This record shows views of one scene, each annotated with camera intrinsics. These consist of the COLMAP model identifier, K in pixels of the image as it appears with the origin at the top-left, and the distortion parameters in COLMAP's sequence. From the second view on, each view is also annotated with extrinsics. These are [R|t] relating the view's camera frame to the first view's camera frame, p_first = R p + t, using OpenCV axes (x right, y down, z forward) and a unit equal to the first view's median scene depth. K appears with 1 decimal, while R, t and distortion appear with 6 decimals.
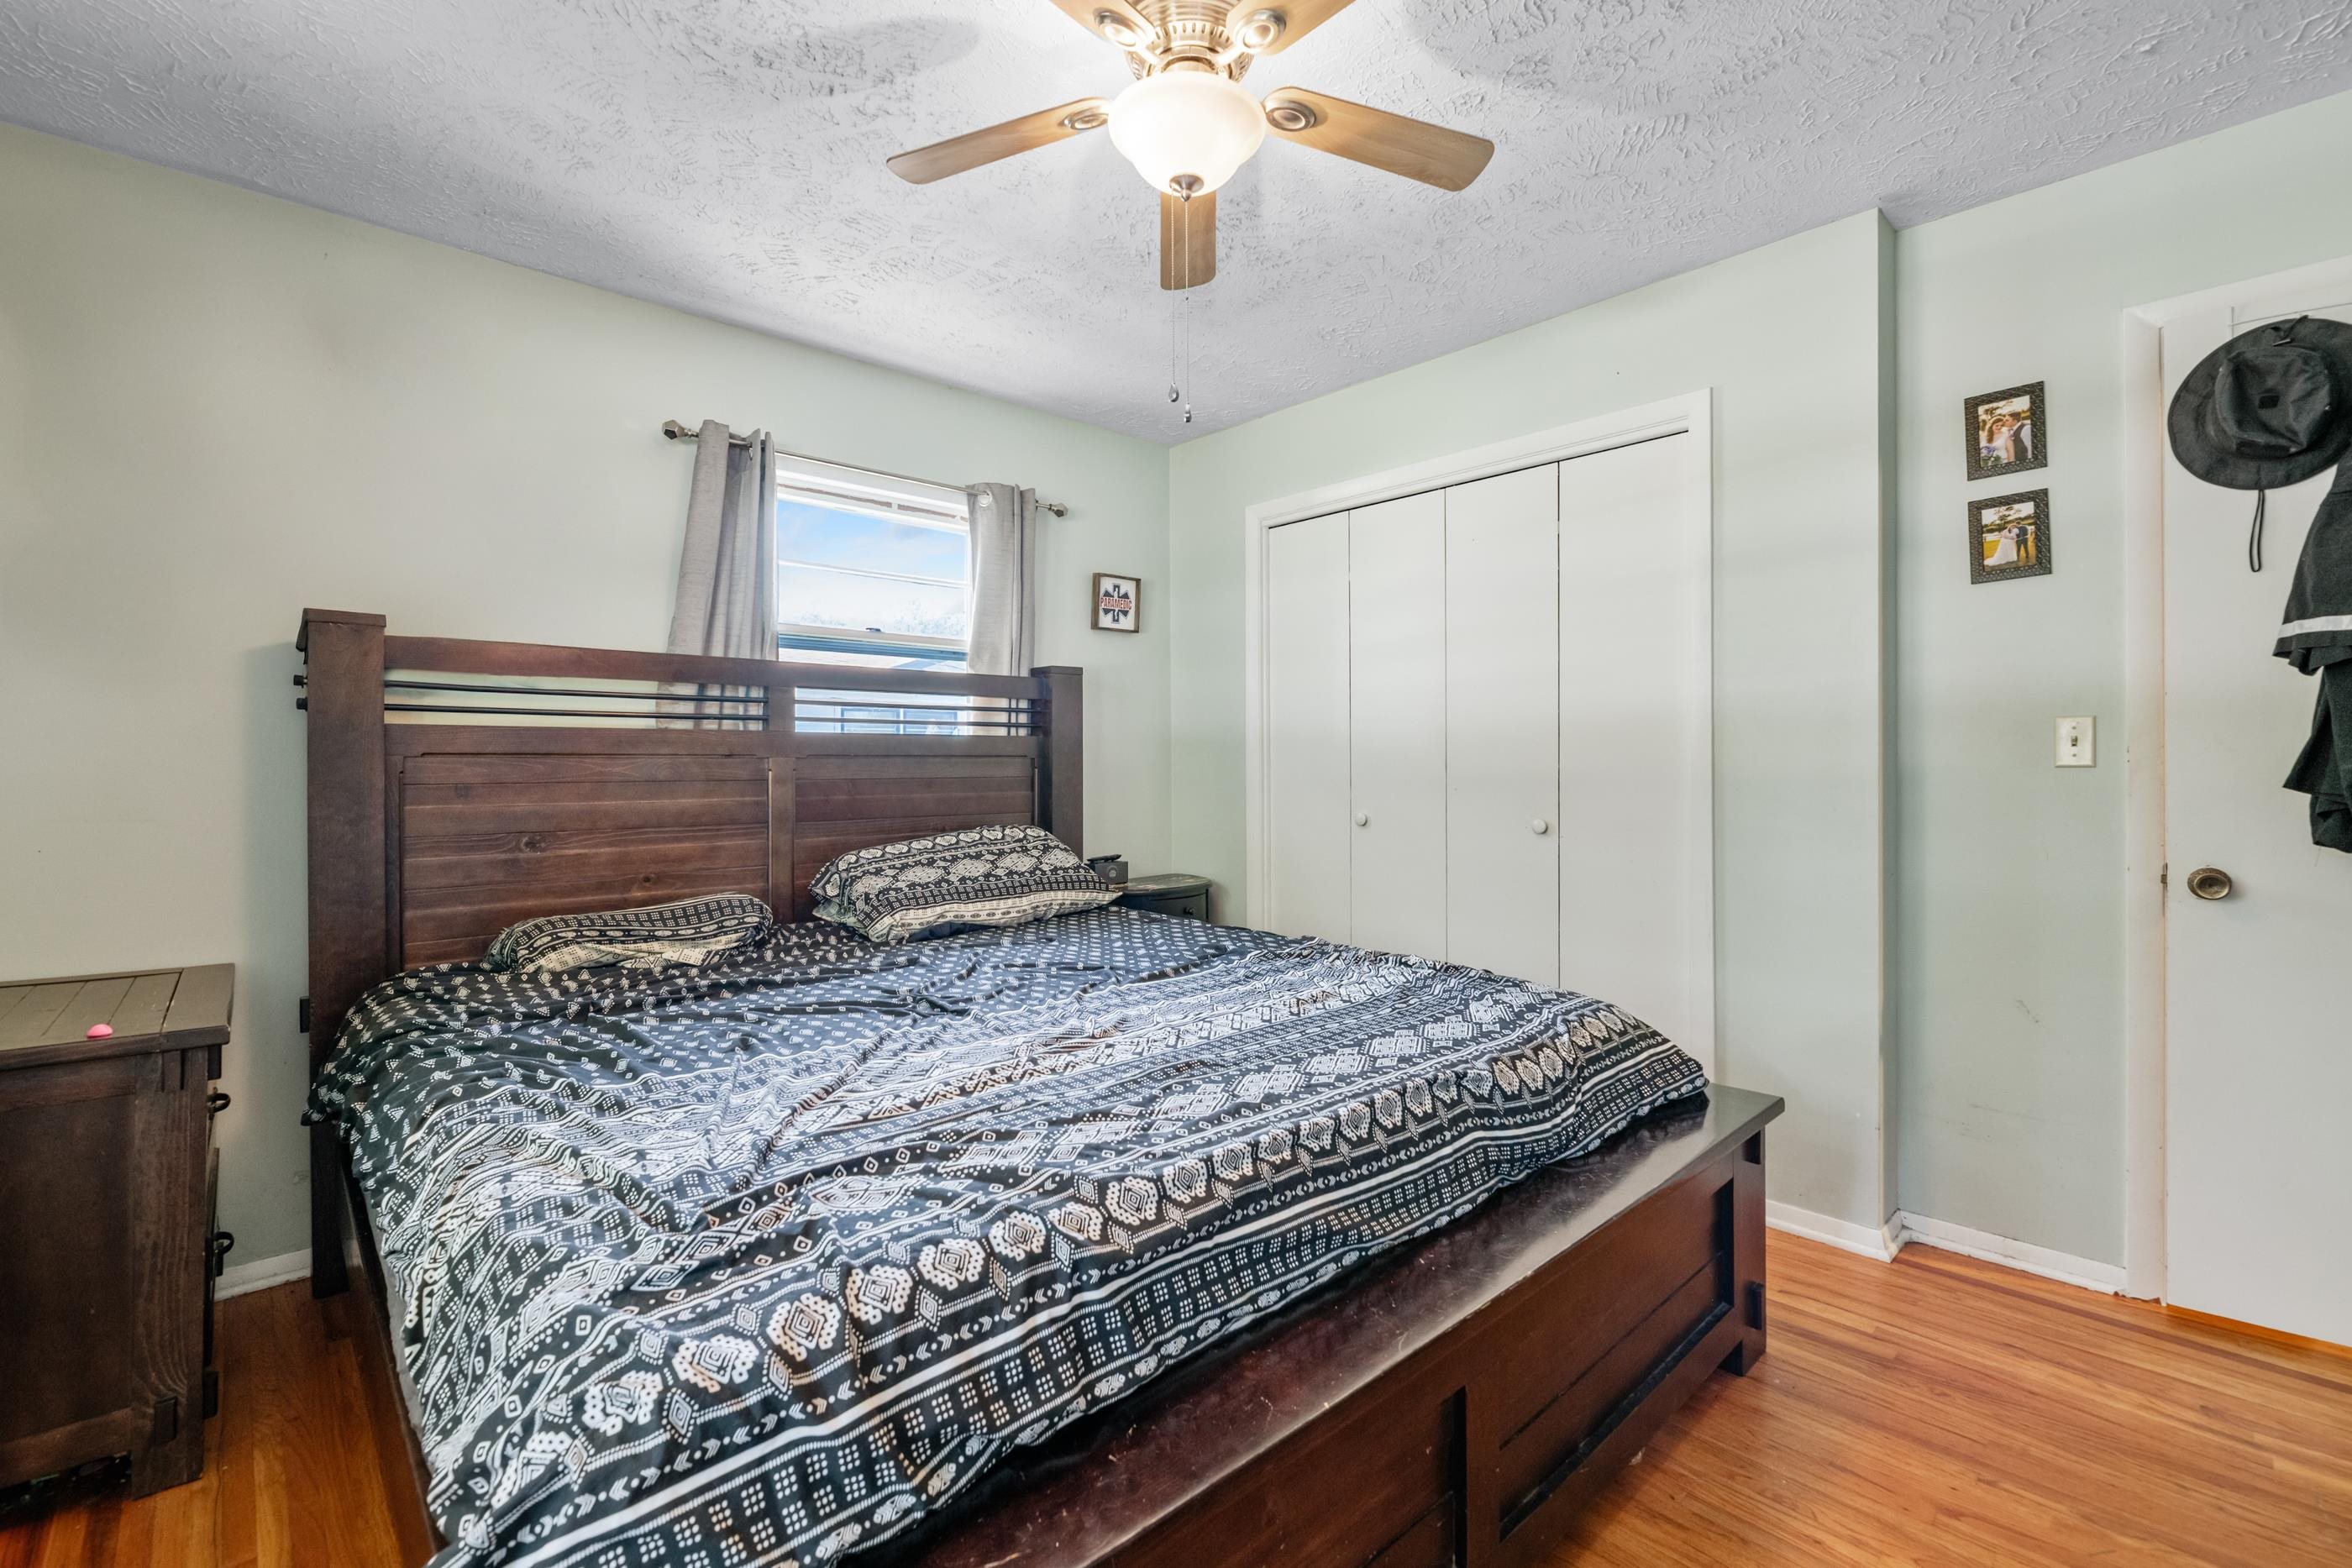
lens RADIAL K [[1021.7, 0, 1176.6], [0, 1021.7, 762.8], [0, 0, 1]] dist [0.035779, -0.000001]
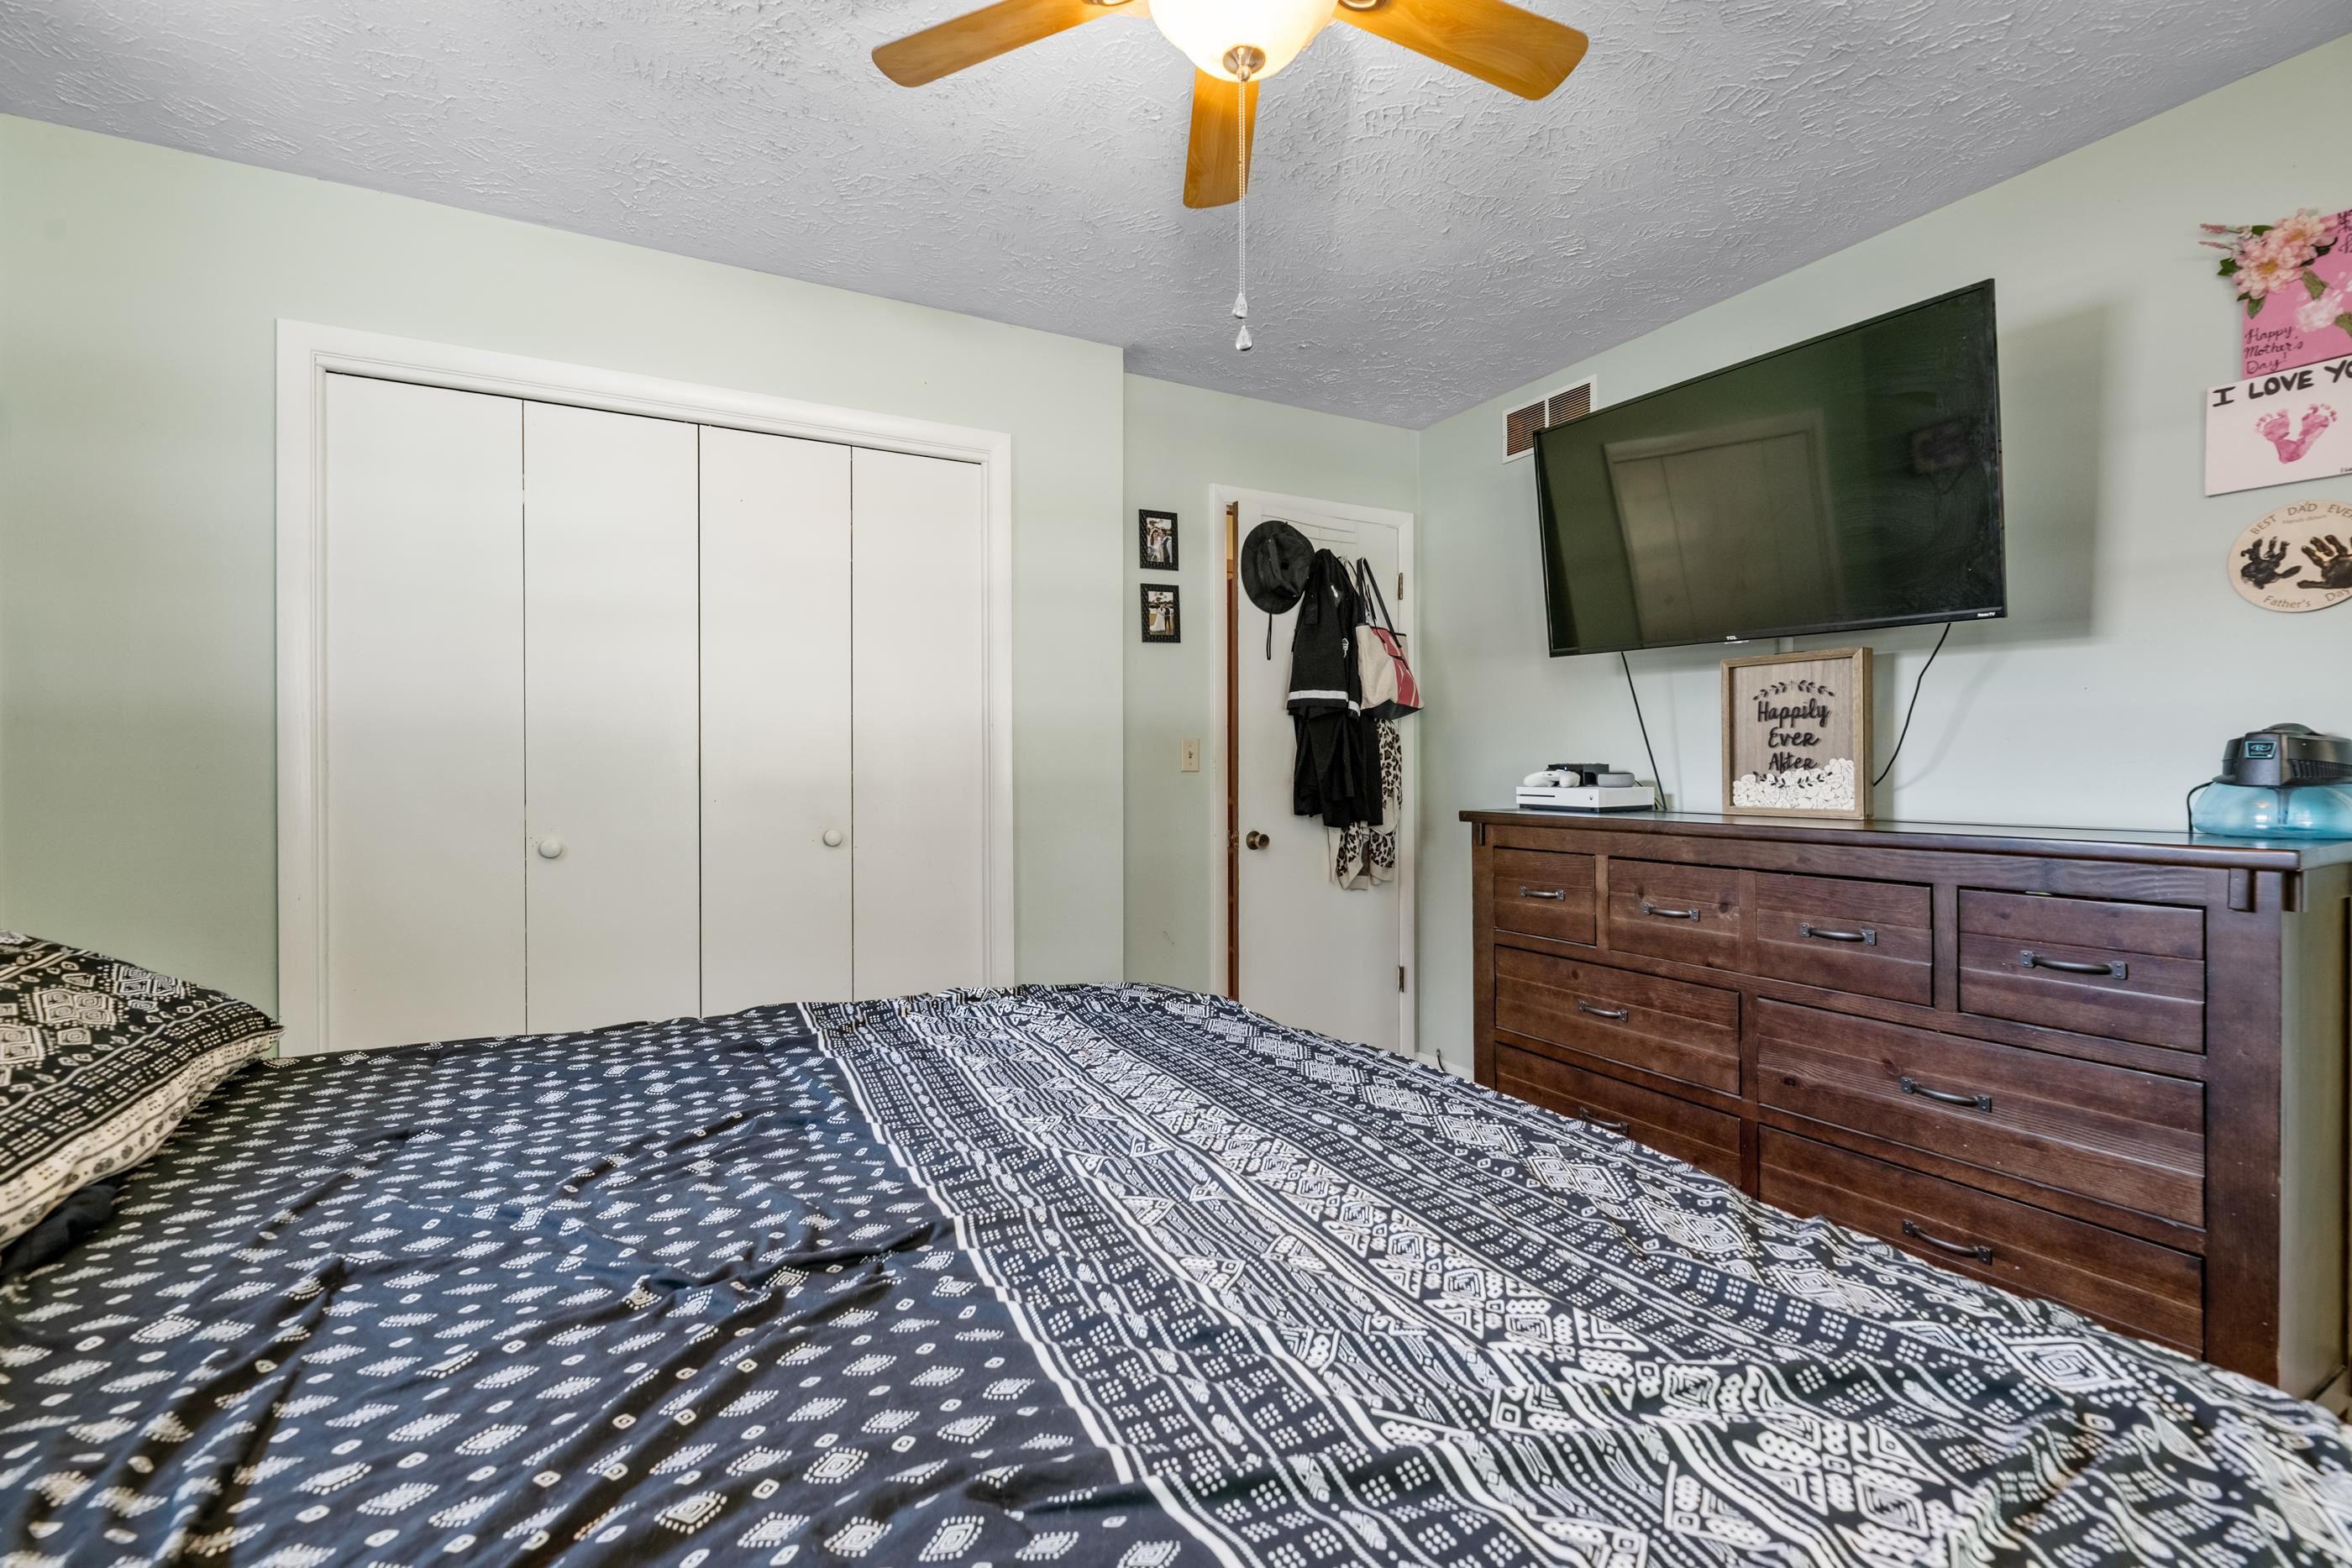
lens RADIAL K [[1028.6, 0, 1176.0], [0, 1028.6, 784.0], [0, 0, 1]] dist [0.000269, -0.000082]
pose [[0.266025, -0.010350, 0.963911, -0.559082], [0.003360, 0.999946, 0.009809, 0.005174], [-0.963960, 0.000629, 0.266045, 0.593052]]
